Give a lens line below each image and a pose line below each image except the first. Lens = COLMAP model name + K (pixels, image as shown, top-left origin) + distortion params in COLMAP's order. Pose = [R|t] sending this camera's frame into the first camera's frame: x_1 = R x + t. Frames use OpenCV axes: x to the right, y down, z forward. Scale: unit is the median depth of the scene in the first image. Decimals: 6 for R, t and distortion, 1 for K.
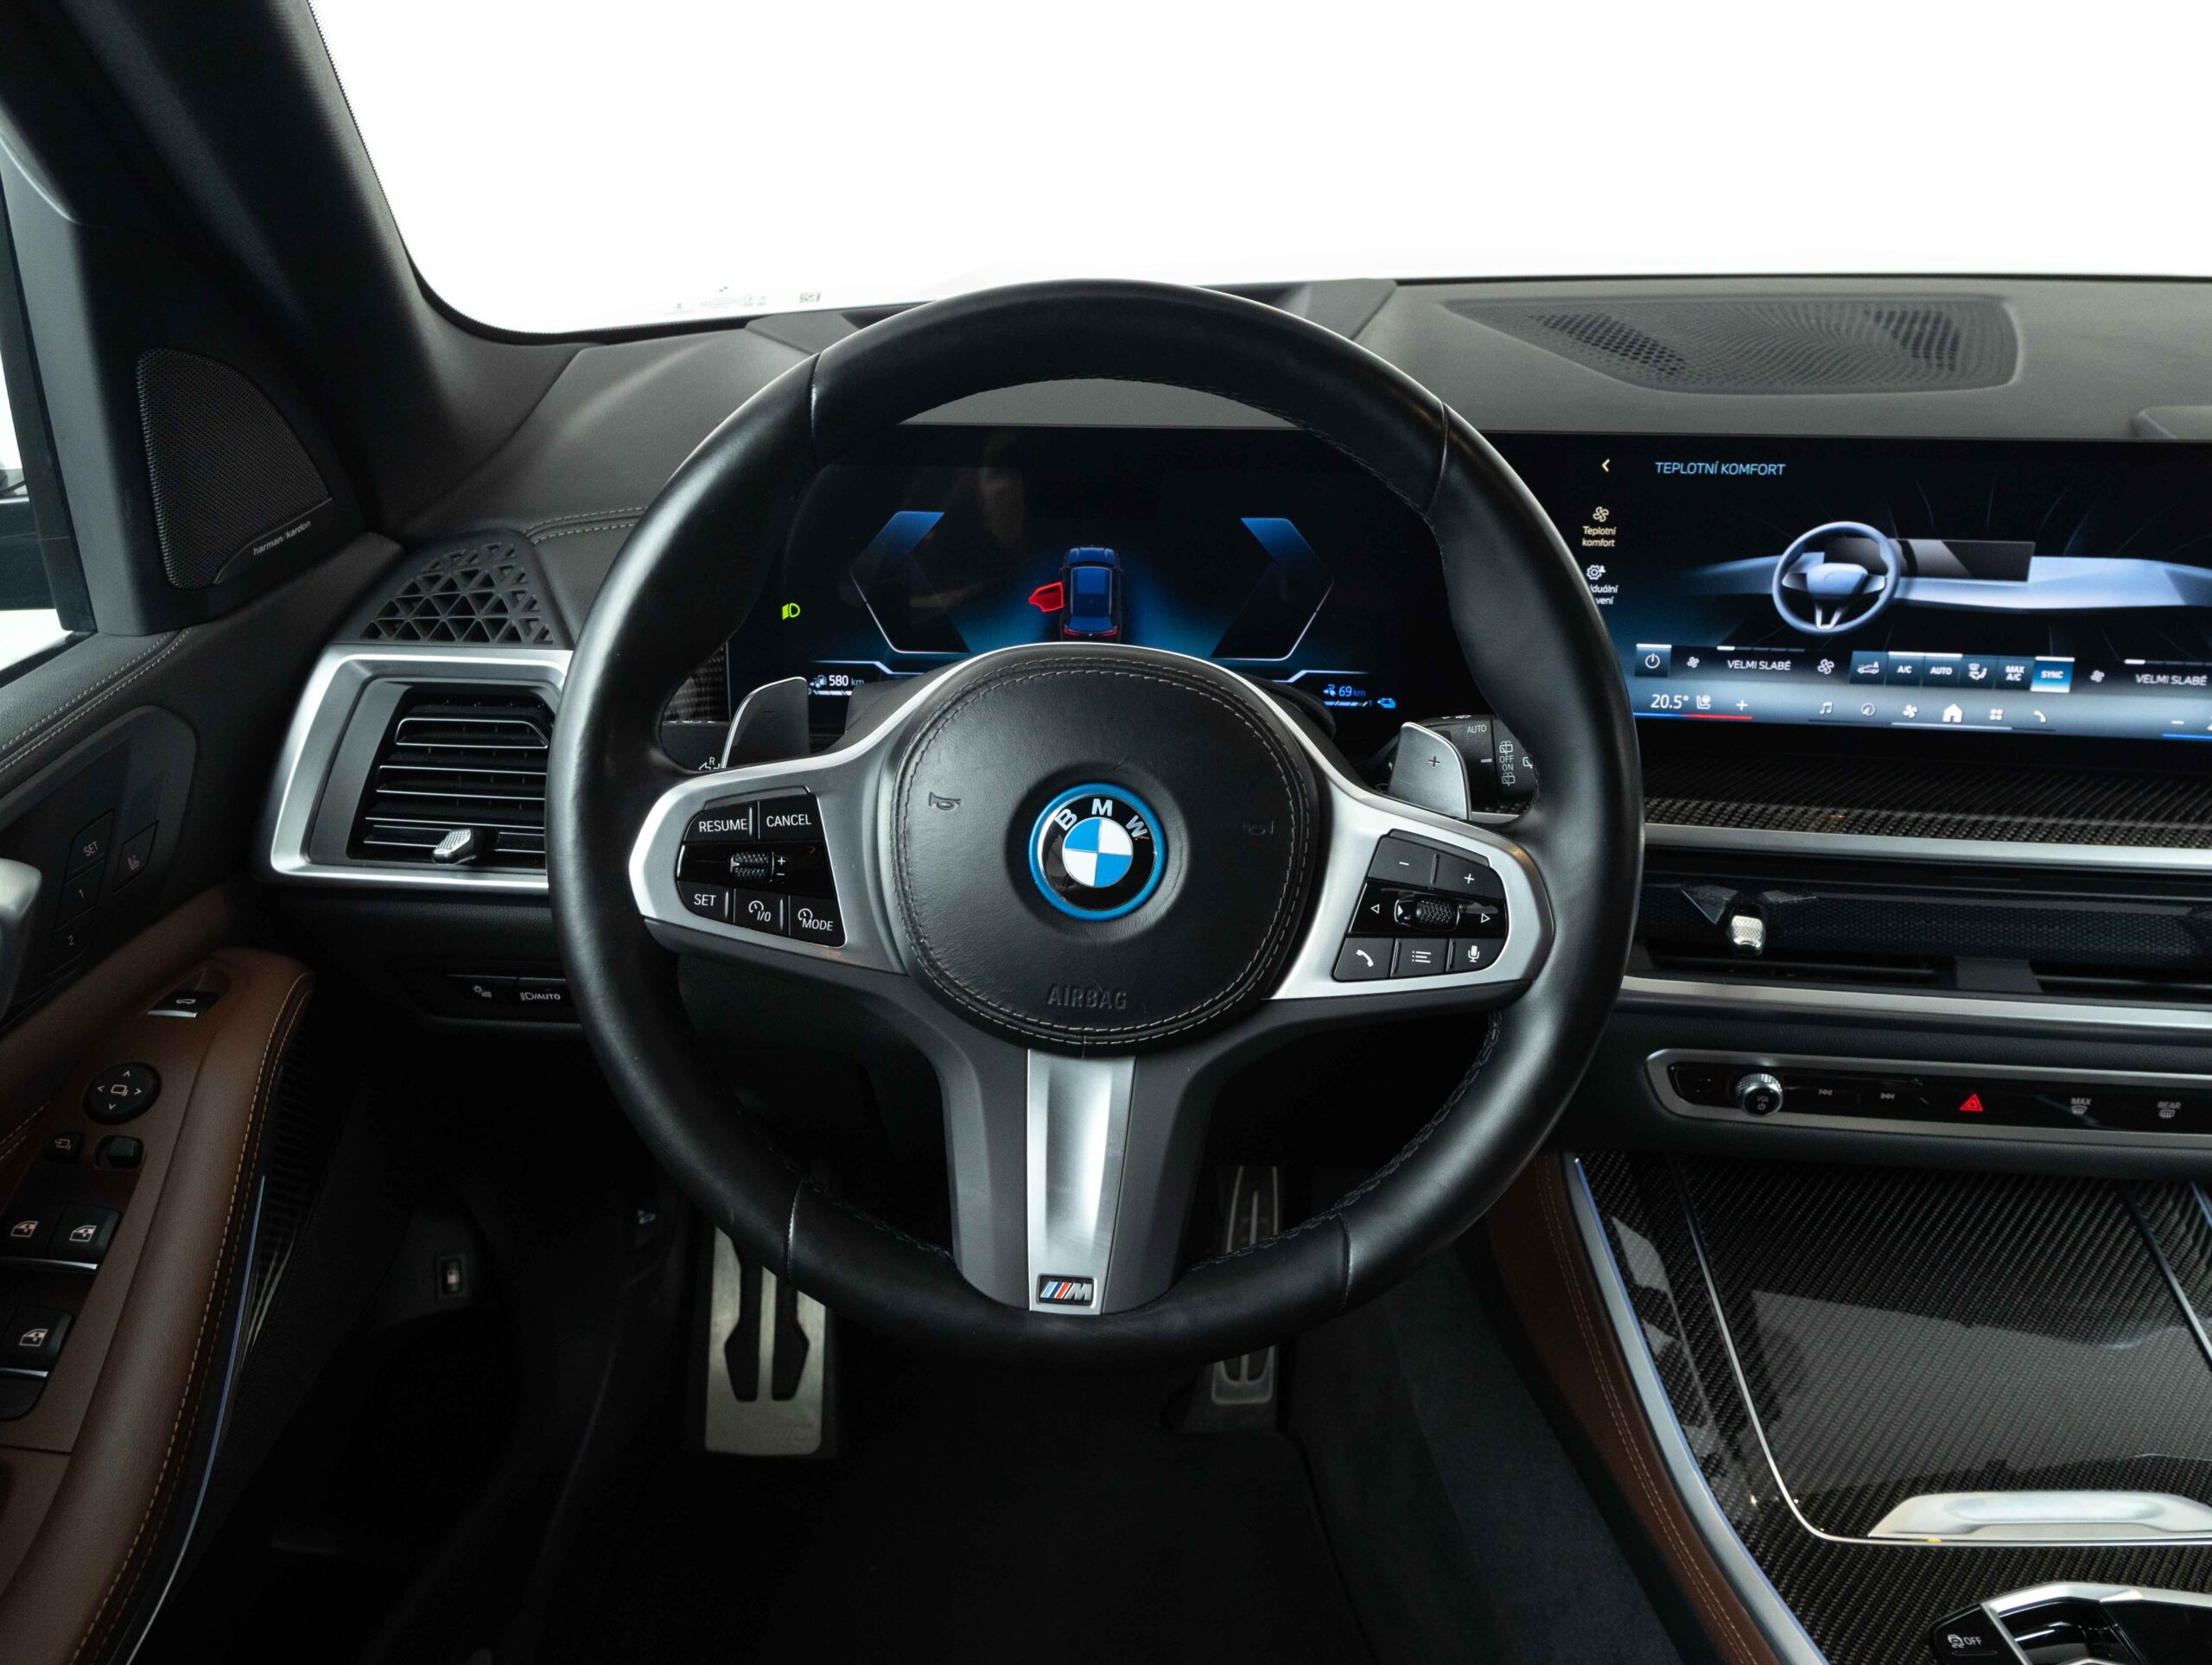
lens RADIAL K [[1636.3, 0, 1071.3], [0, 1636.3, 838.7], [0, 0, 1]] dist [0.012628, 0.005679]
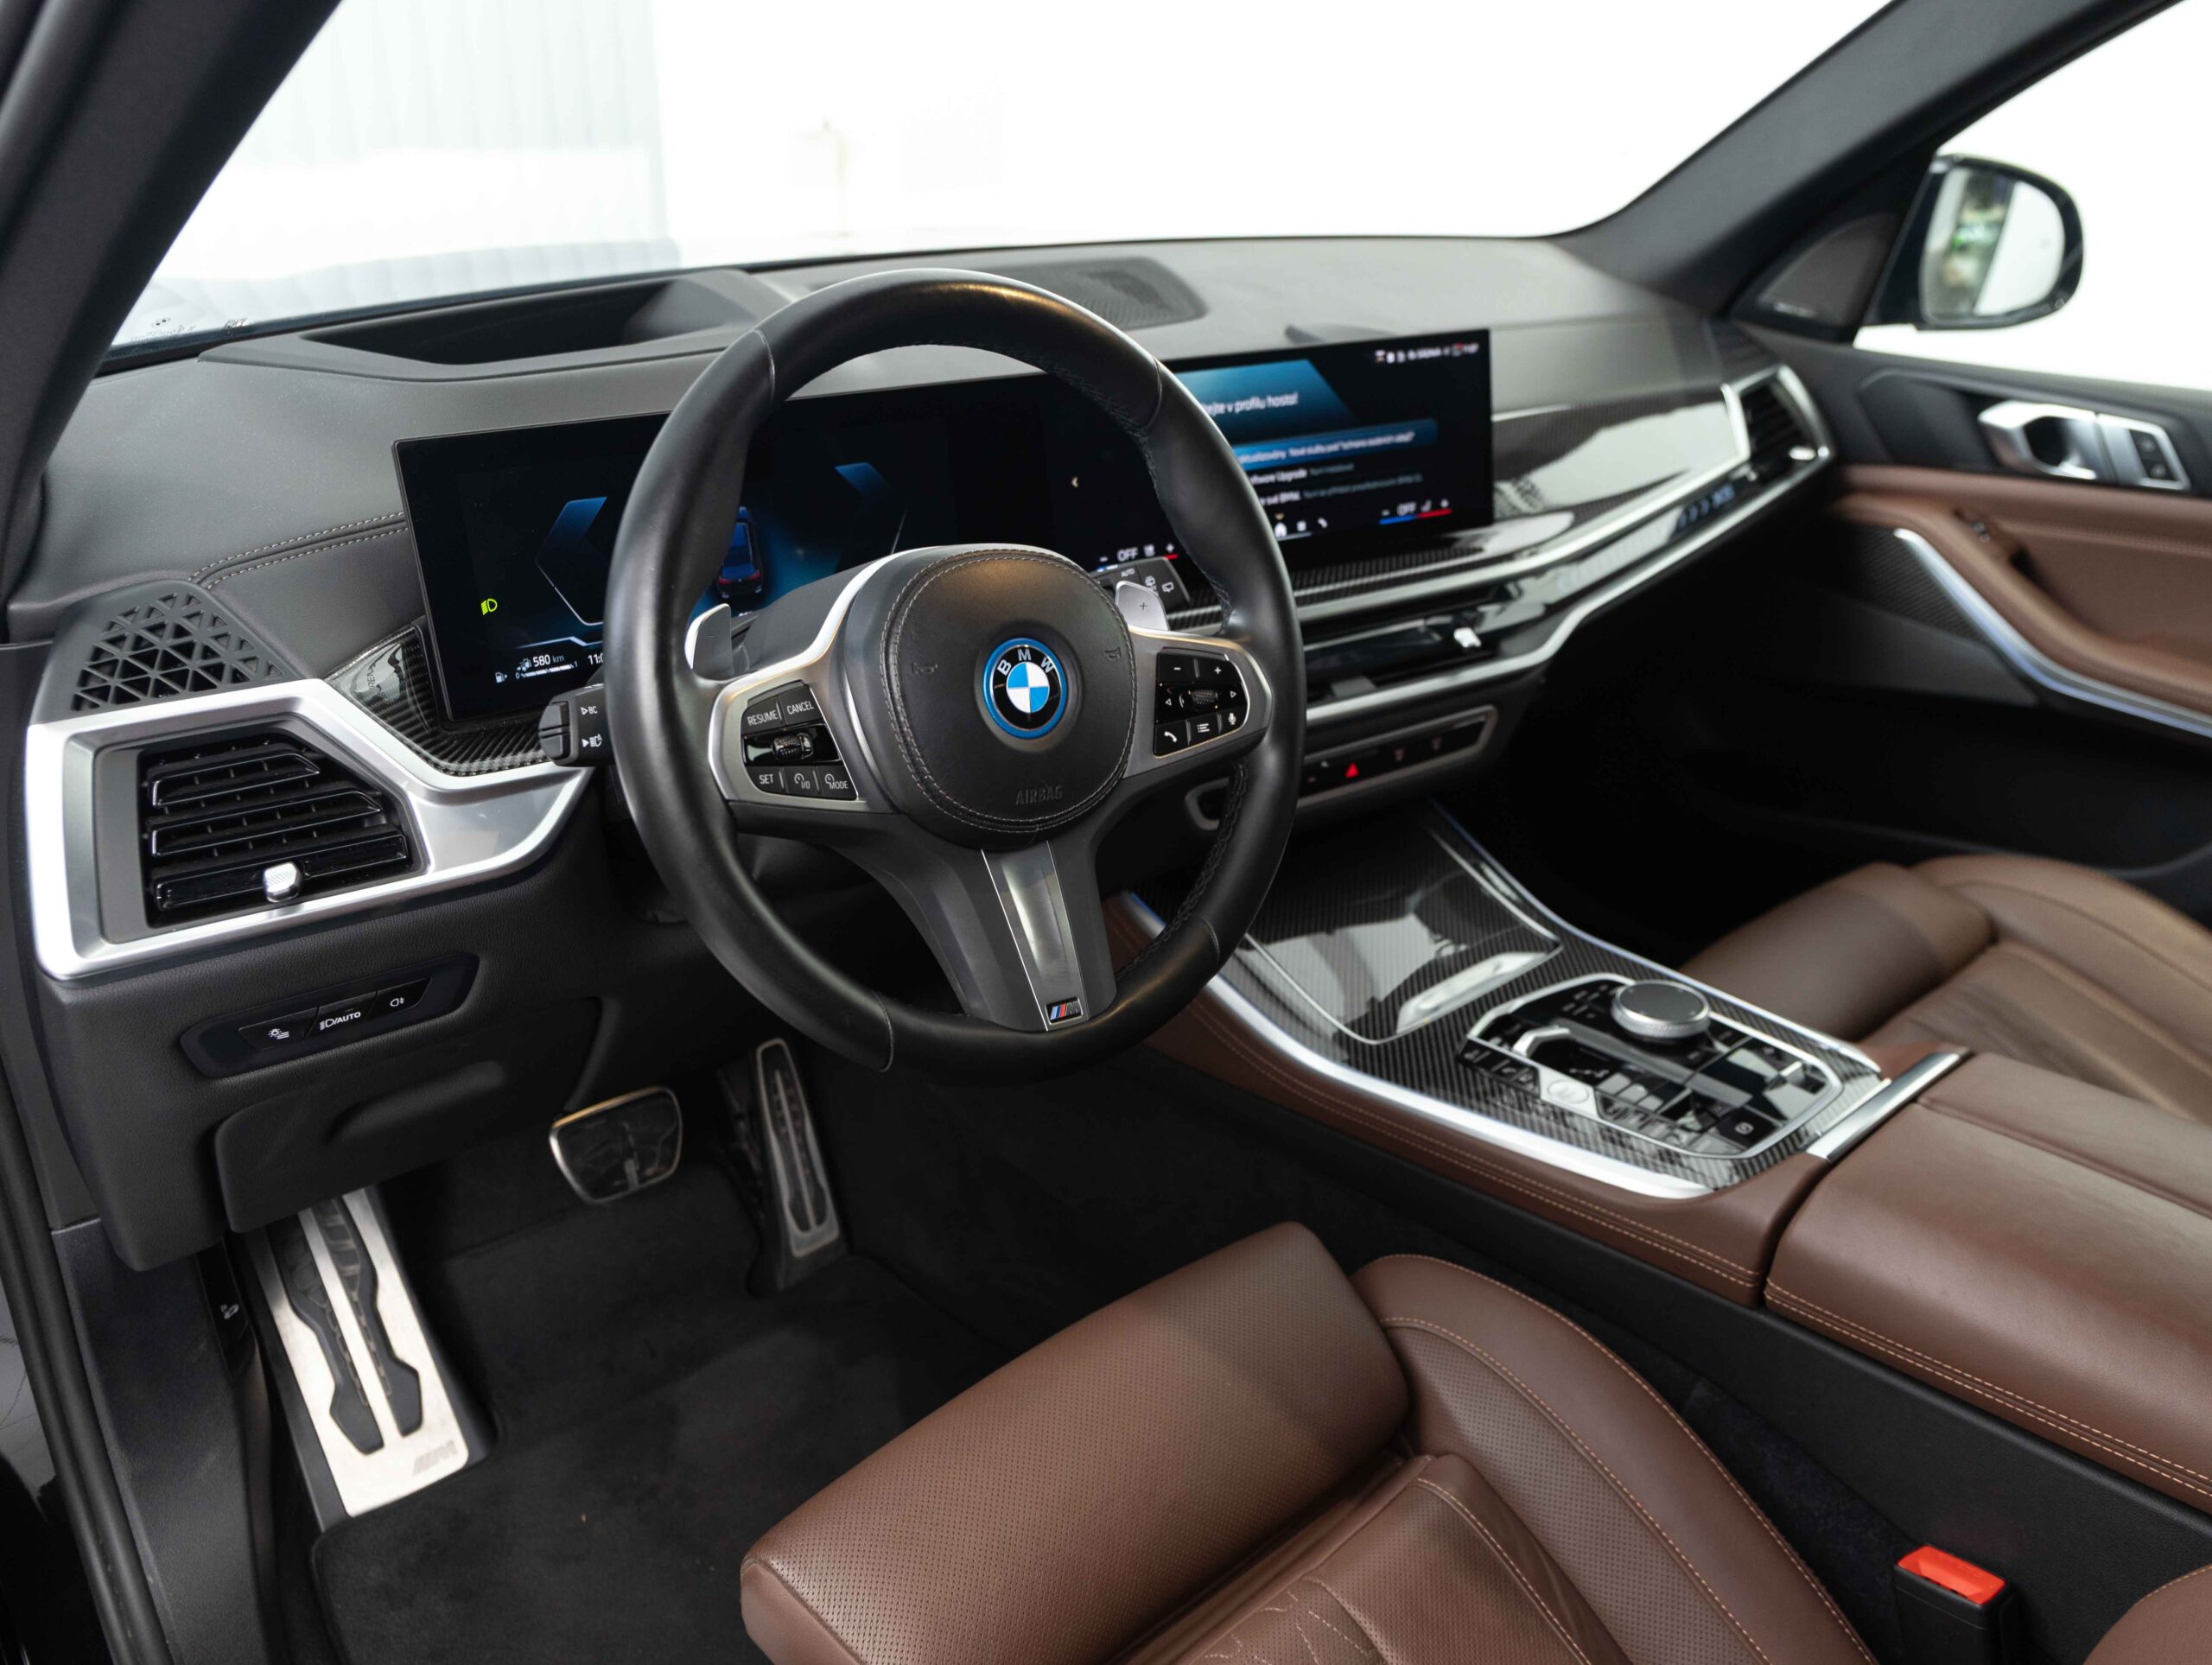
lens RADIAL K [[1678.4, 0, 1104.2], [0, 1678.4, 862.7], [0, 0, 1]] dist [0.005289, 0.002682]
pose [[0.763475, -0.268396, 0.587426, -0.604935], [0.254404, 0.961000, 0.108435, 0.010074], [-0.593620, 0.066656, 0.801980, -0.148918]]
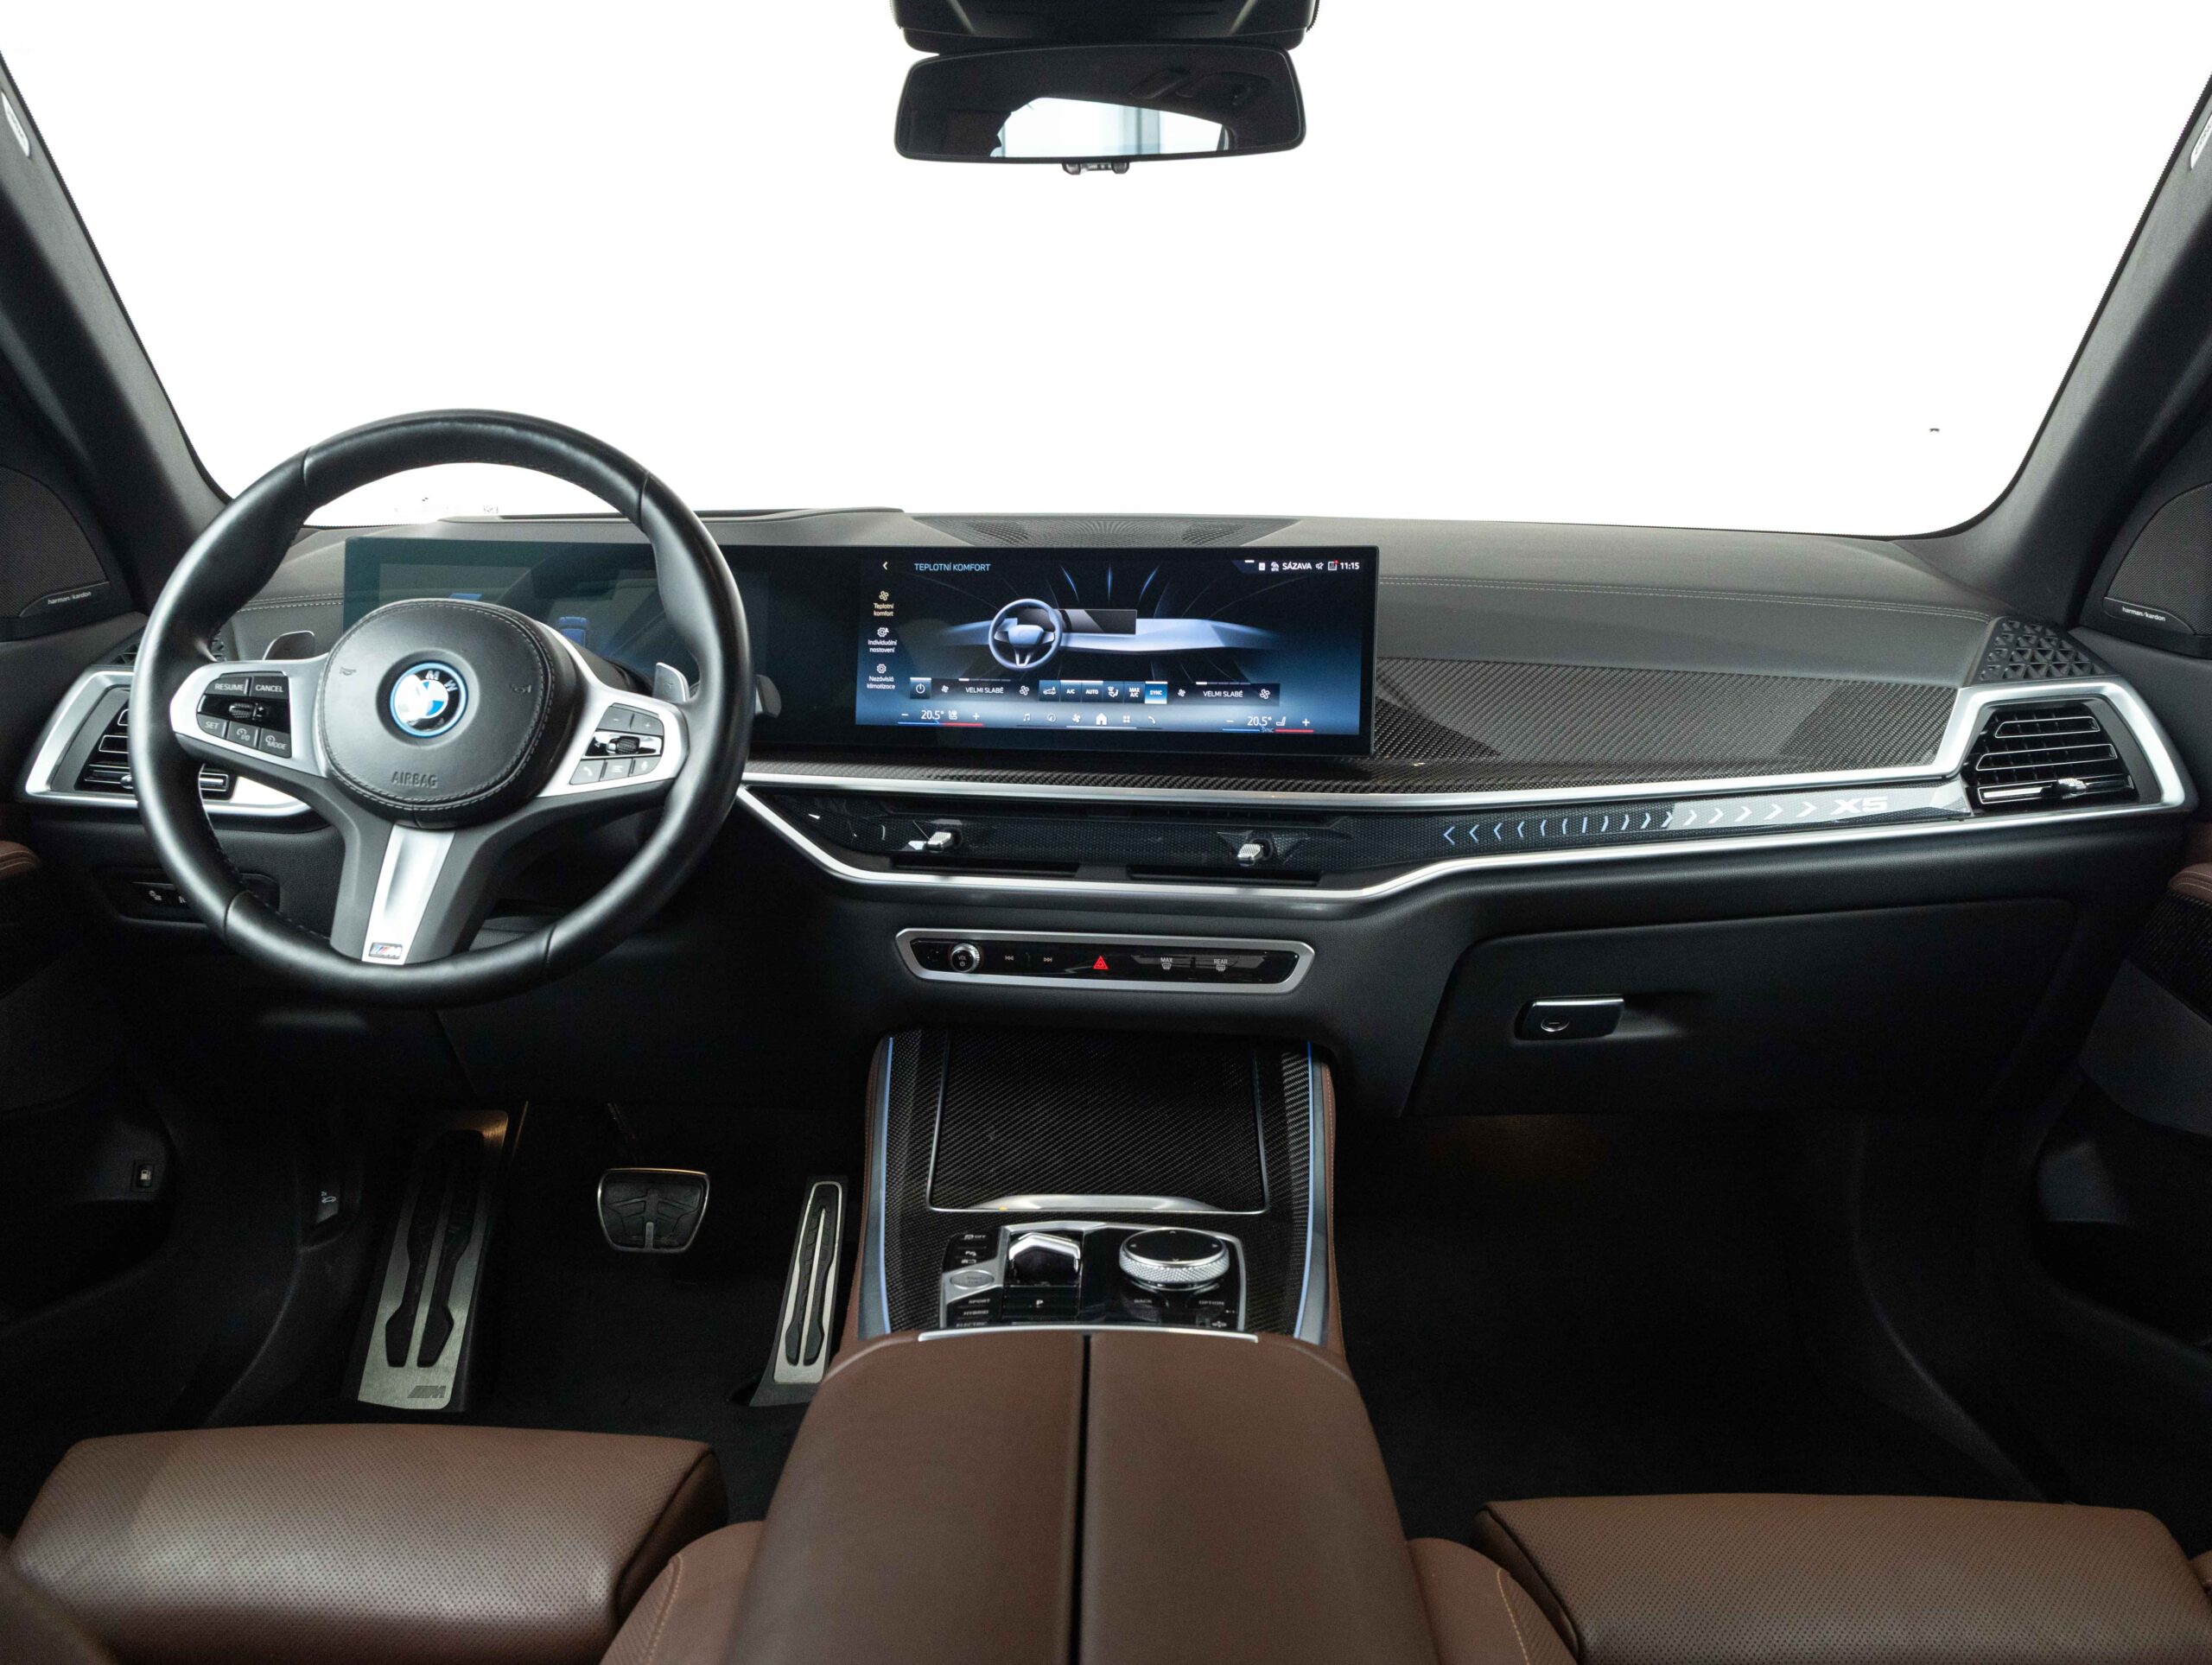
lens RADIAL K [[1700.0, 0, 1093.5], [0, 1700.0, 818.9], [0, 0, 1]] dist [-0.040112, -0.001586]
pose [[0.999639, 0.018568, -0.019401, 0.566248], [-0.022928, 0.966239, -0.256625, 0.428903], [0.013981, 0.256977, 0.966316, -0.526868]]
